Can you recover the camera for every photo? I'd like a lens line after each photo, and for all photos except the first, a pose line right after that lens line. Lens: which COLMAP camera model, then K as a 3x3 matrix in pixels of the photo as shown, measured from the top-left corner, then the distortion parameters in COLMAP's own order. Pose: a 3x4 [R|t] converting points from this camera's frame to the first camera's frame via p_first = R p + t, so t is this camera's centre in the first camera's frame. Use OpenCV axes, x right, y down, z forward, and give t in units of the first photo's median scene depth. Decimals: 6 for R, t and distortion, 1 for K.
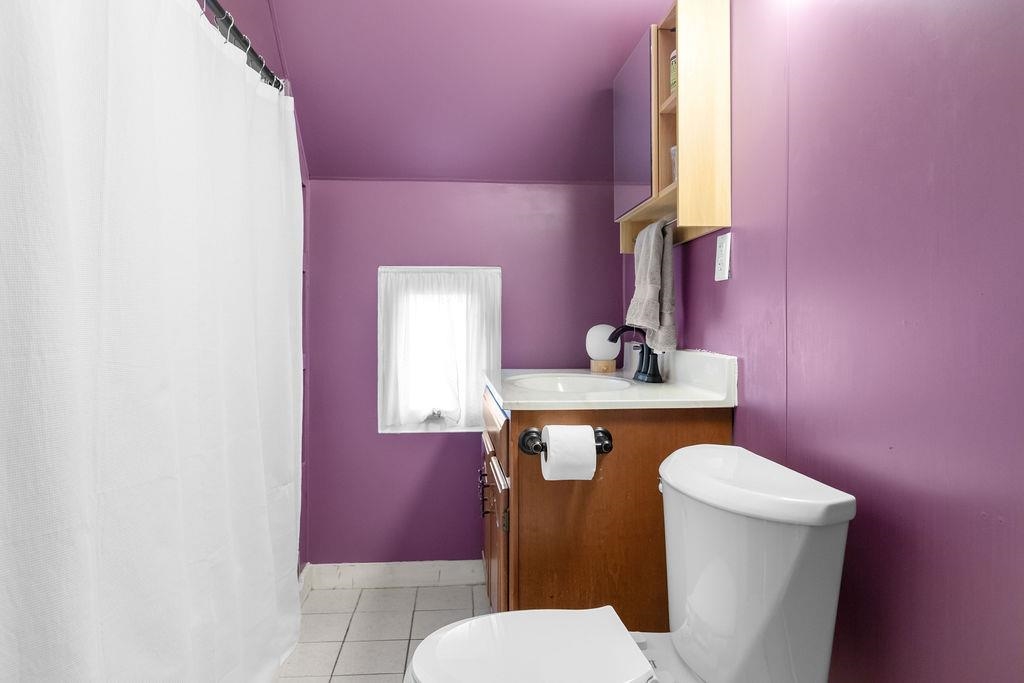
lens RADIAL K [[683.7, 0, 512.0], [0, 683.7, 341.5], [0, 0, 1]] dist [0.001059, 0.004489]
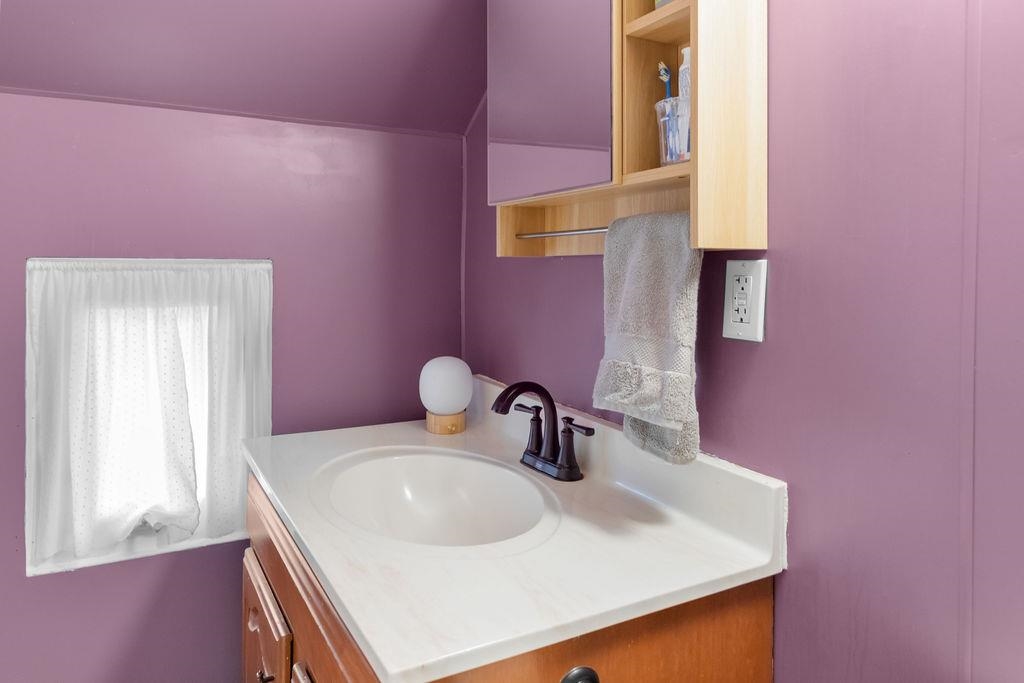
lens RADIAL K [[690.6, 0, 511.2], [0, 690.6, 272.1], [0, 0, 1]] dist [-0.009163, 0.000501]
pose [[0.914252, 0.002752, 0.405137, -0.069828], [0.000663, 0.999965, -0.008289, -0.094574], [-0.405146, 0.007846, 0.914218, 0.368713]]
